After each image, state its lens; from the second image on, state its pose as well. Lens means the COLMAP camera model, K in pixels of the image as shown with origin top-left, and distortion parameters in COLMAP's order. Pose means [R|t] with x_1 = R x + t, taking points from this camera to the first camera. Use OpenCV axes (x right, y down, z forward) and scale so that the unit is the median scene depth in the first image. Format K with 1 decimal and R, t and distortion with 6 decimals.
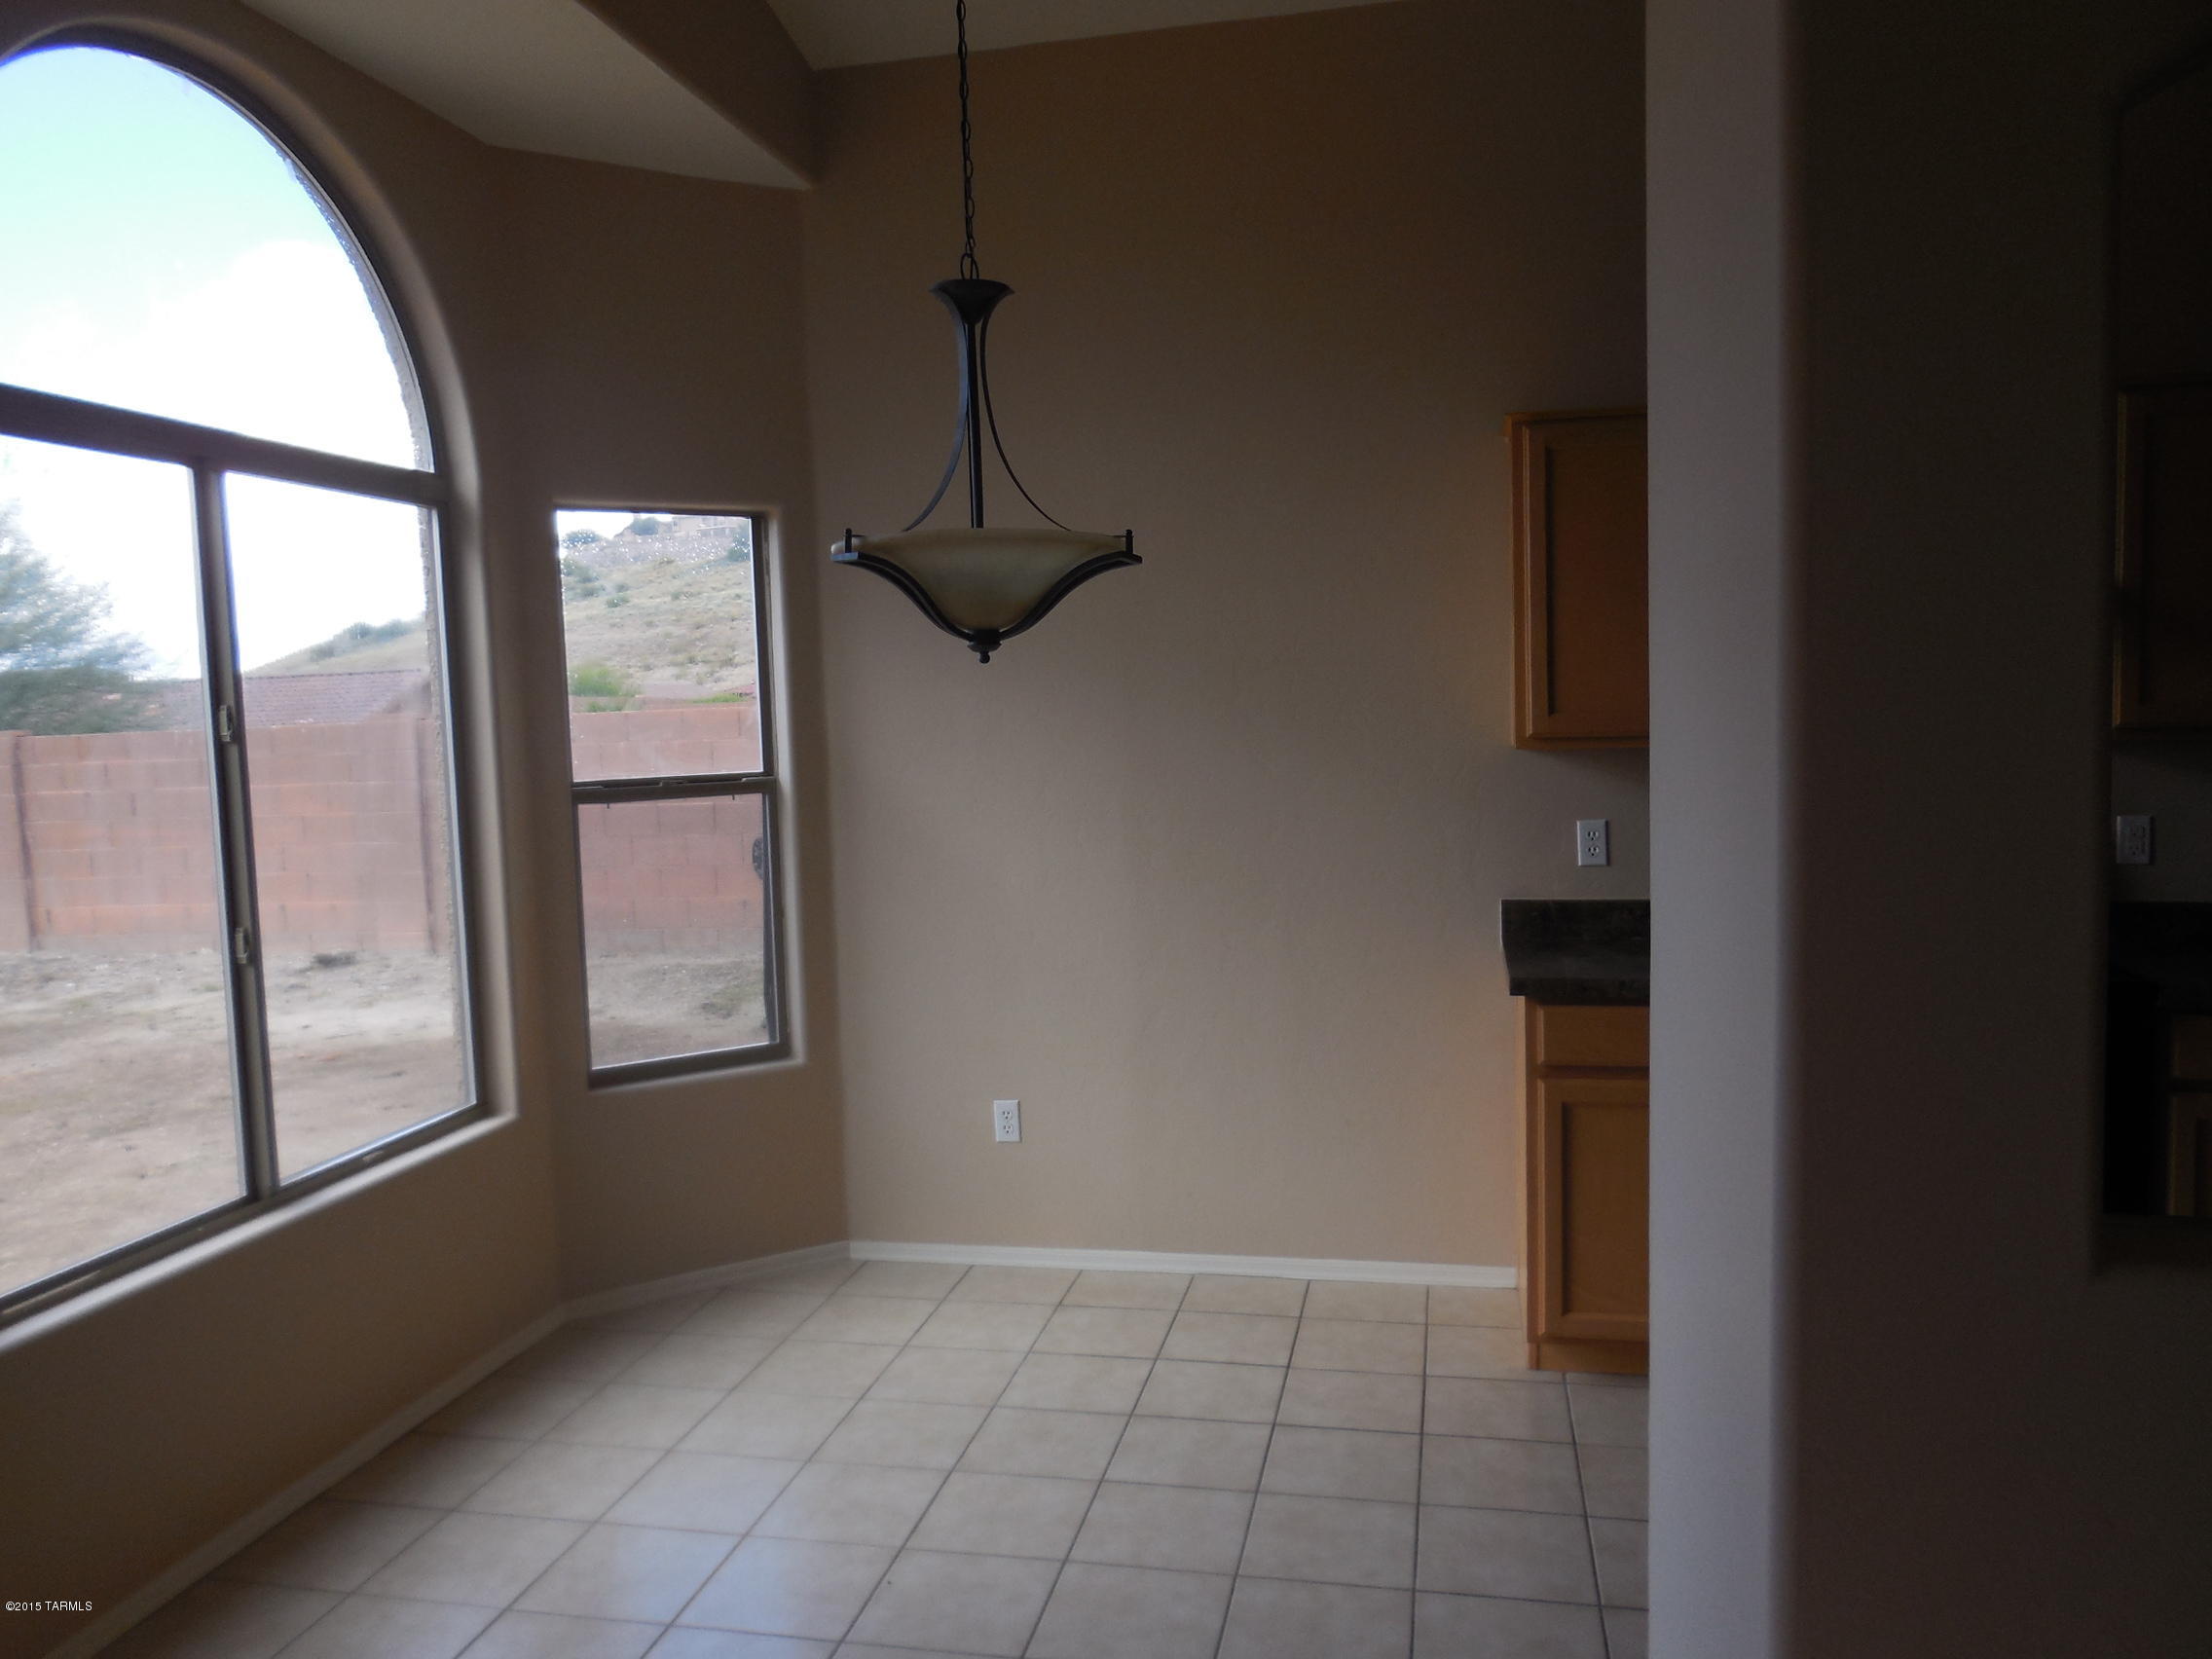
lens RADIAL K [[1608.8, 0, 1088.9], [0, 1608.8, 829.6], [0, 0, 1]] dist [-0.069155, 0.005468]
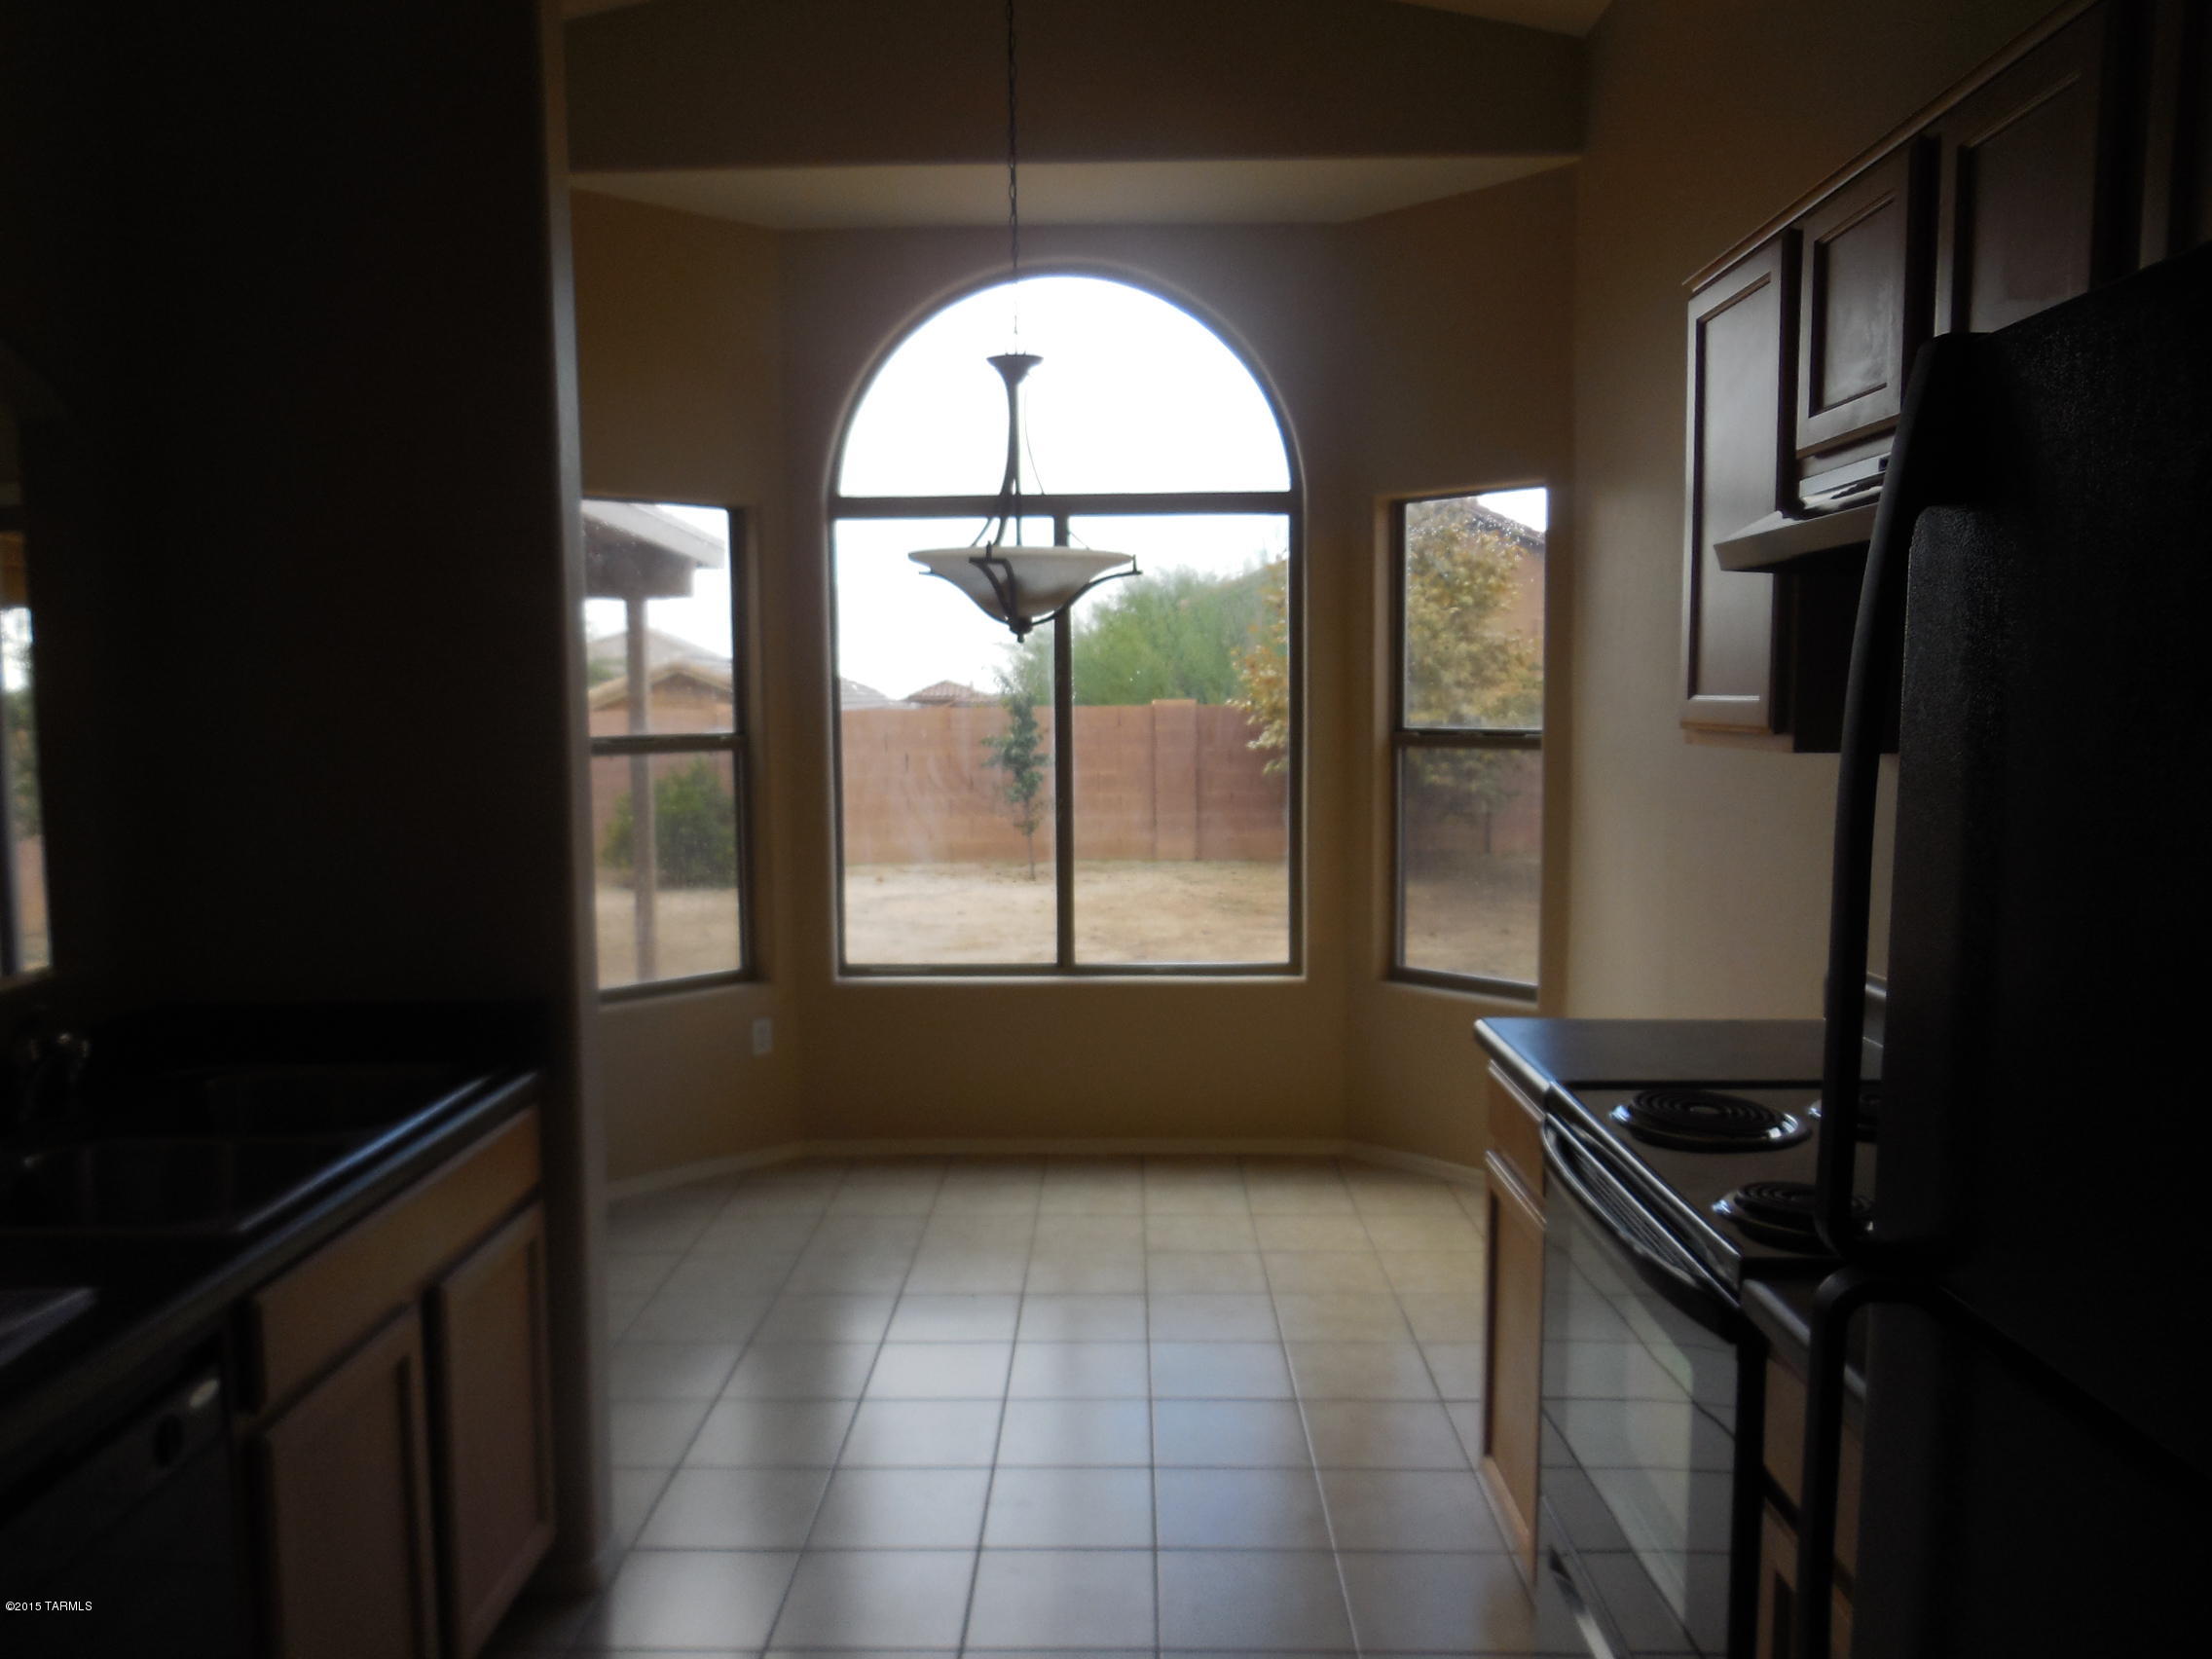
lens RADIAL K [[1608.8, 0, 1088.9], [0, 1608.8, 829.6], [0, 0, 1]] dist [-0.069155, 0.005468]
pose [[0.186395, 0.119655, -0.975161, 0.927111], [-0.079677, 0.991128, 0.106385, -0.070922], [0.979239, 0.057868, 0.194275, 0.595052]]
